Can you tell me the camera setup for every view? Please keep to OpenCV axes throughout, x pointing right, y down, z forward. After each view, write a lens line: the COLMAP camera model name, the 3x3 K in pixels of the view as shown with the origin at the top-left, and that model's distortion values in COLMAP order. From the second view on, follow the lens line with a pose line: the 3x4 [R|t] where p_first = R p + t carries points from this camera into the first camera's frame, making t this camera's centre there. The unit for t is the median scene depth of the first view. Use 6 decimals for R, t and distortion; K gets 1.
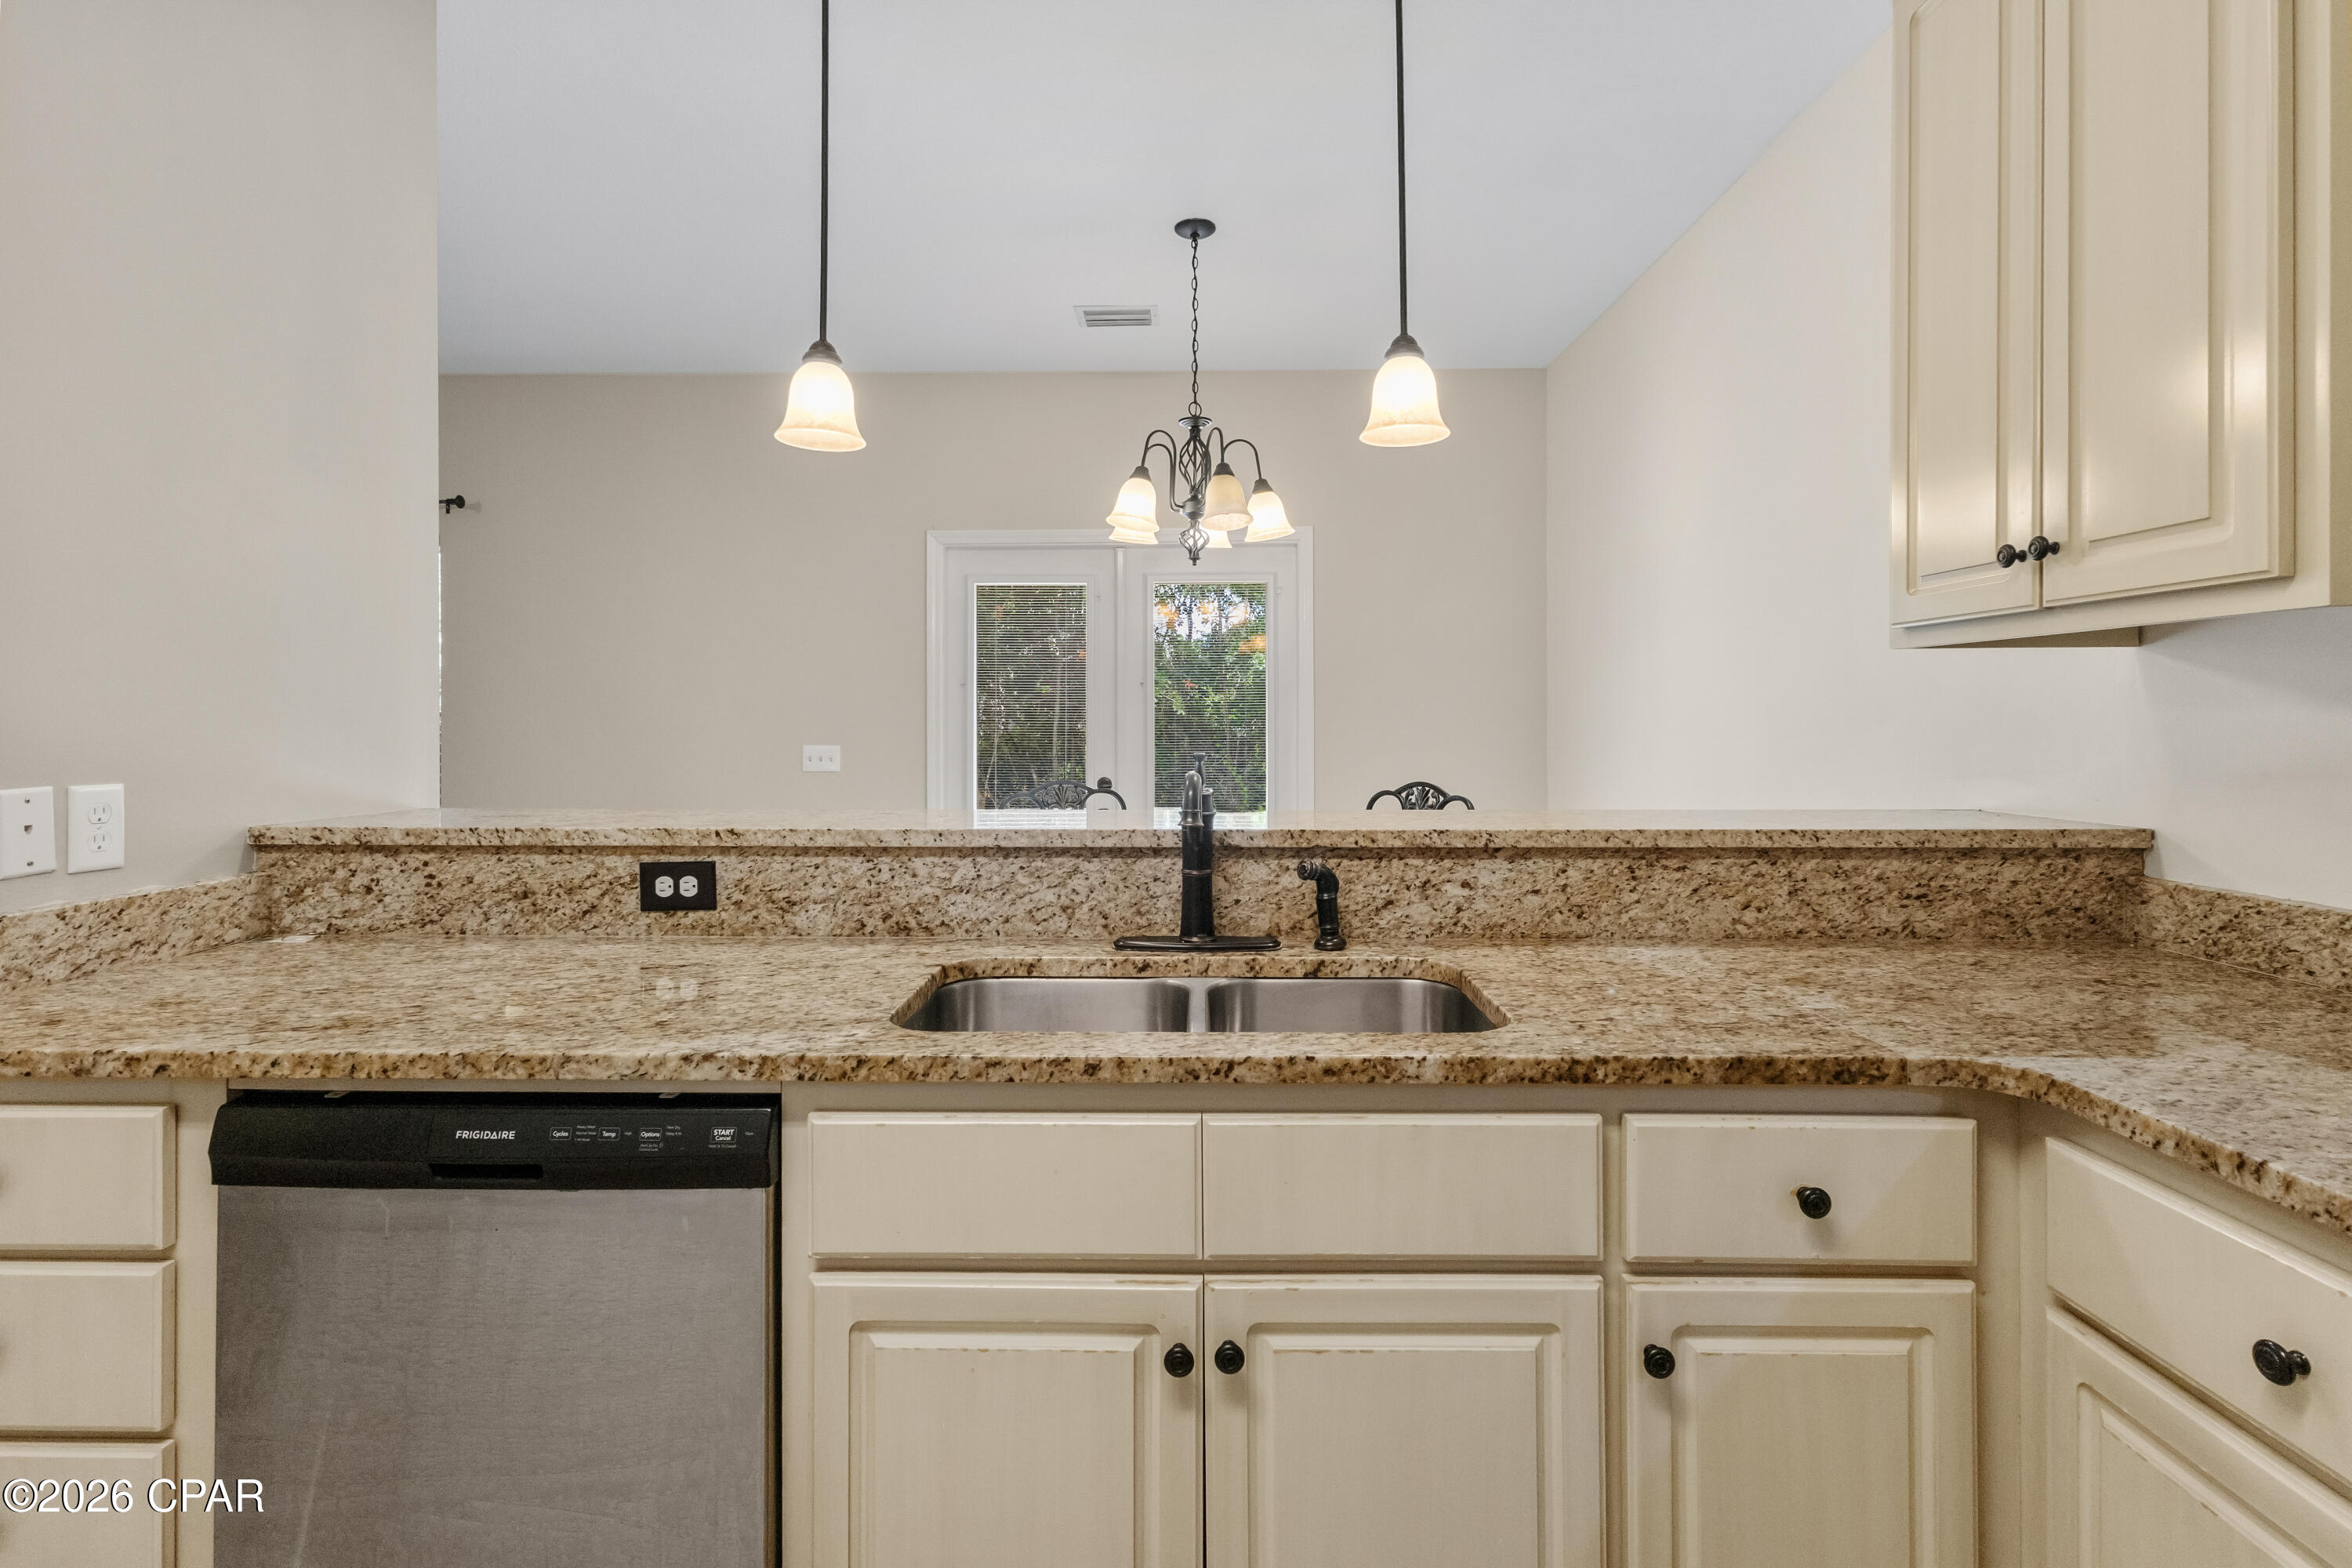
lens RADIAL K [[1098.2, 0, 1178.6], [0, 1098.2, 733.5], [0, 0, 1]] dist [-0.000533, 0.001050]
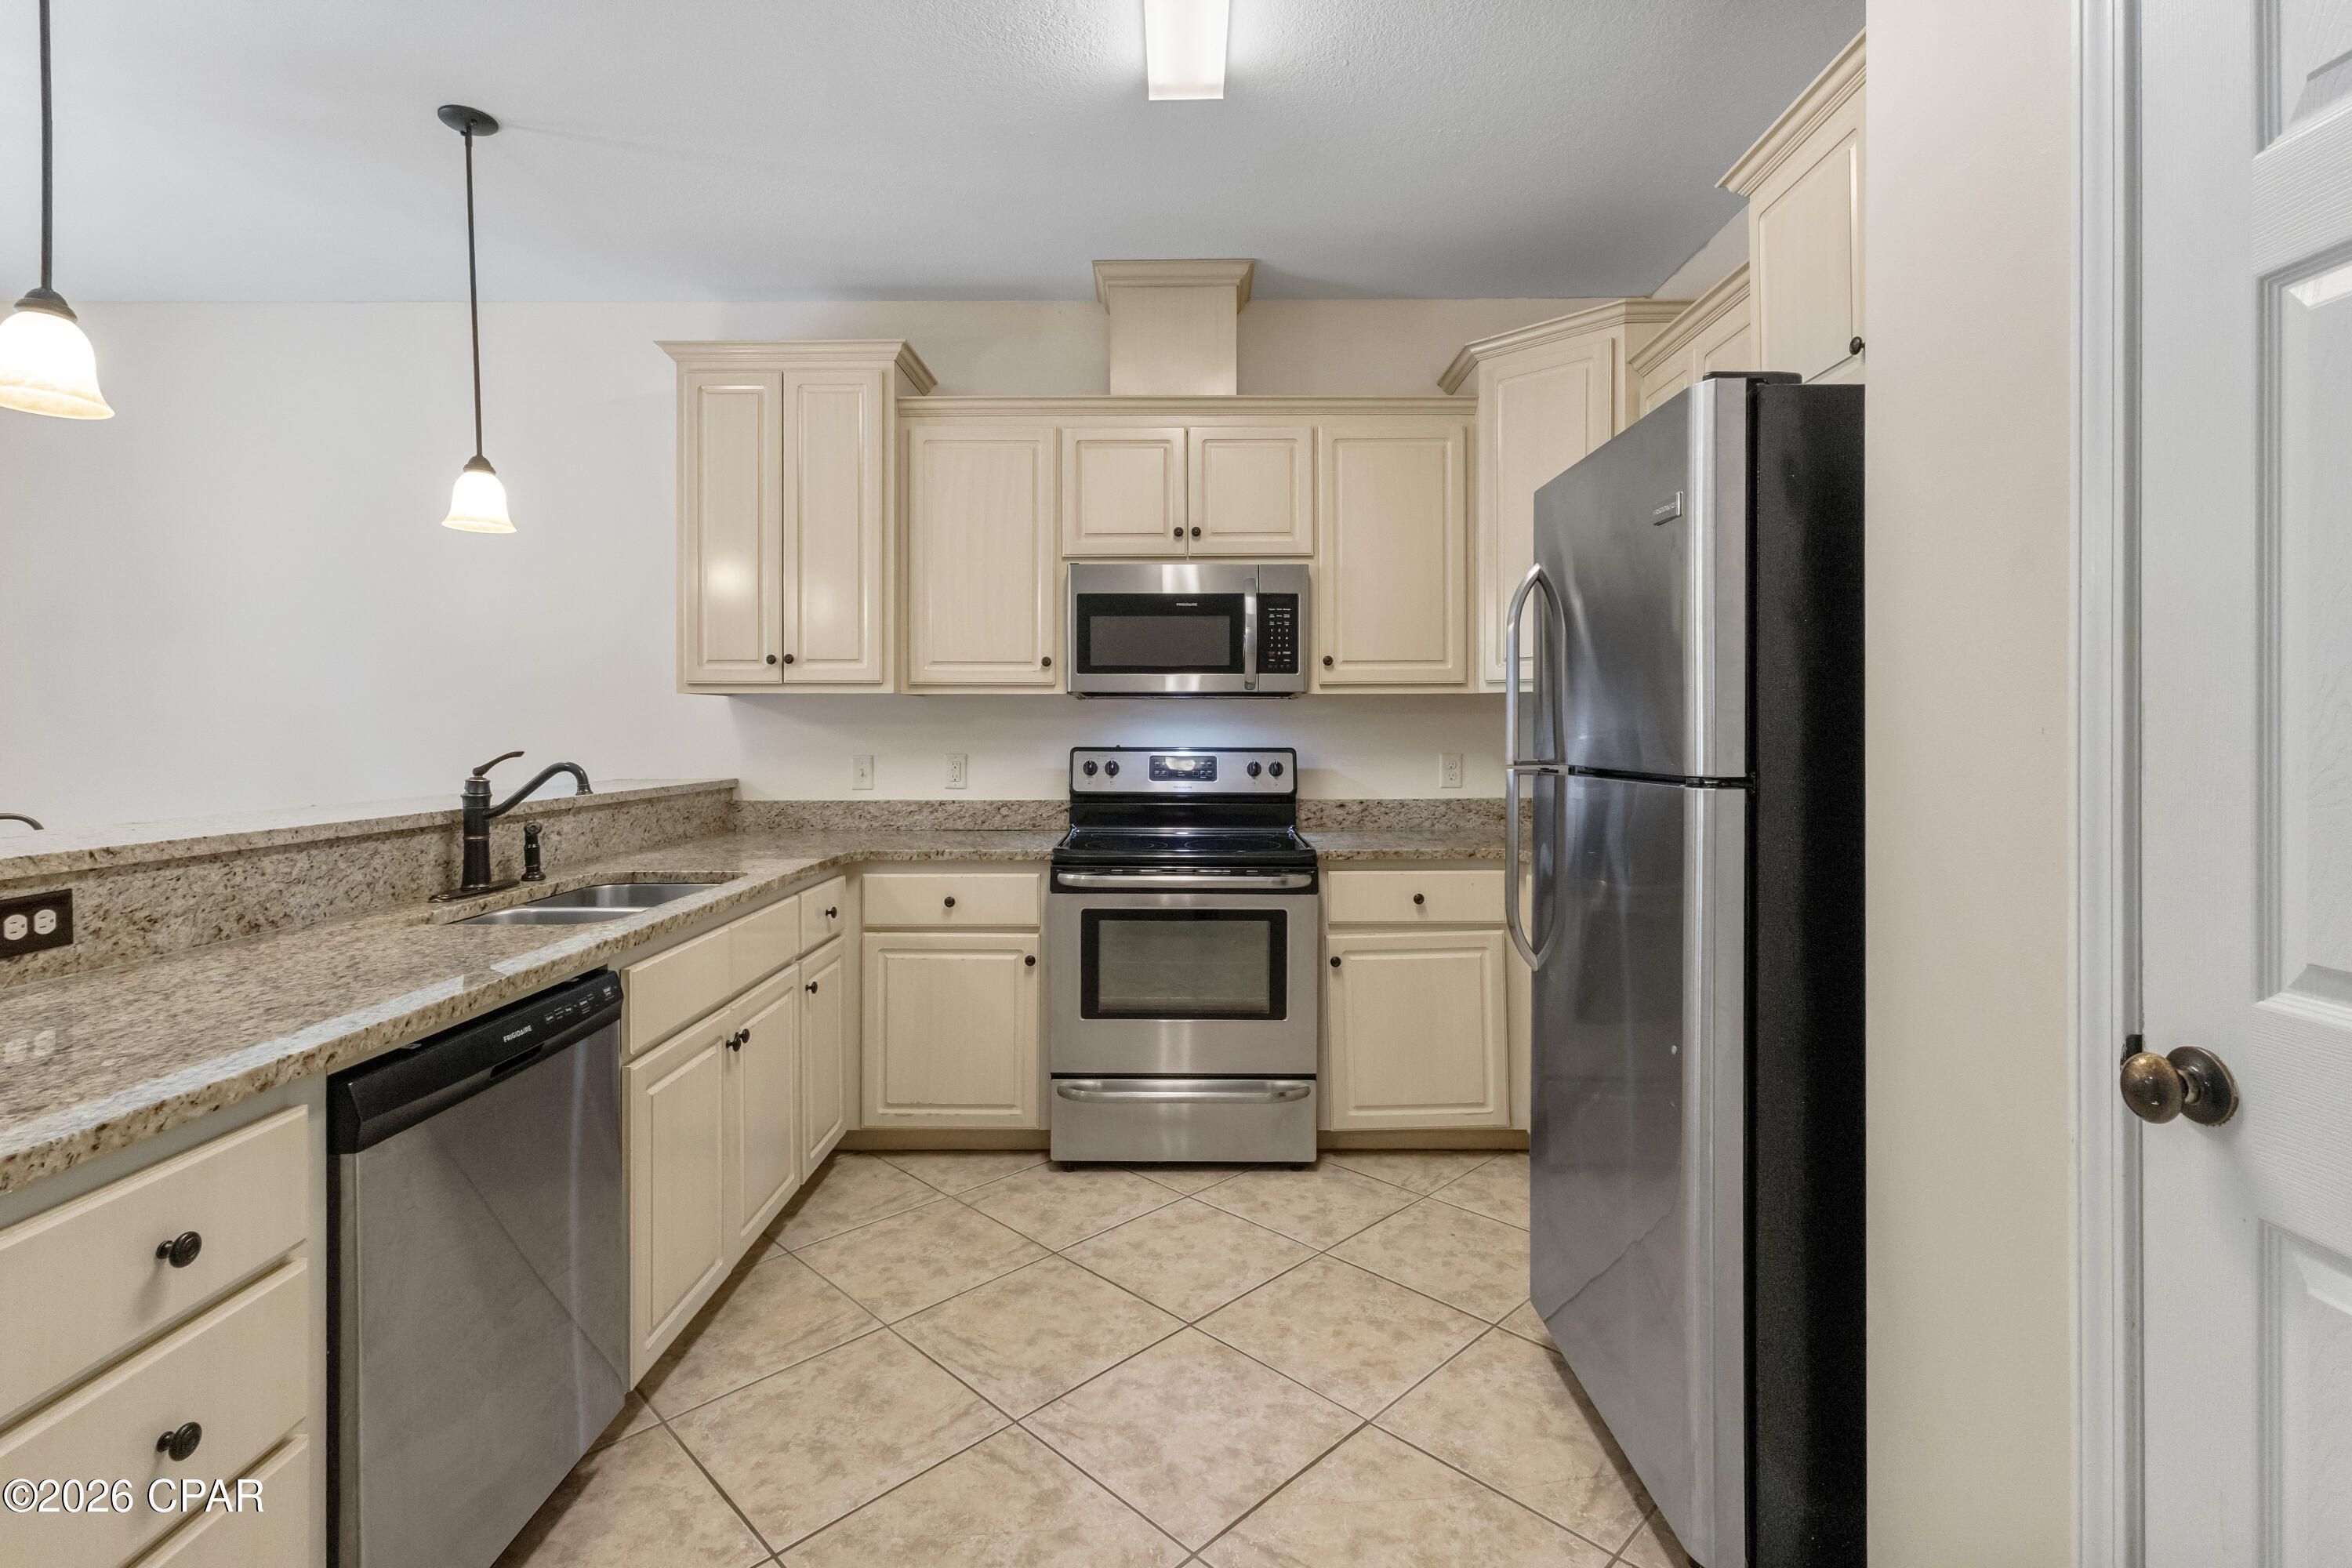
lens RADIAL K [[1098.2, 0, 1178.6], [0, 1098.2, 733.5], [0, 0, 1]] dist [-0.000533, 0.001050]
pose [[-0.012198, -0.002735, 0.999922, -1.314543], [0.009587, 0.999950, 0.002852, -0.001071], [-0.999880, 0.009621, -0.012171, 0.128470]]
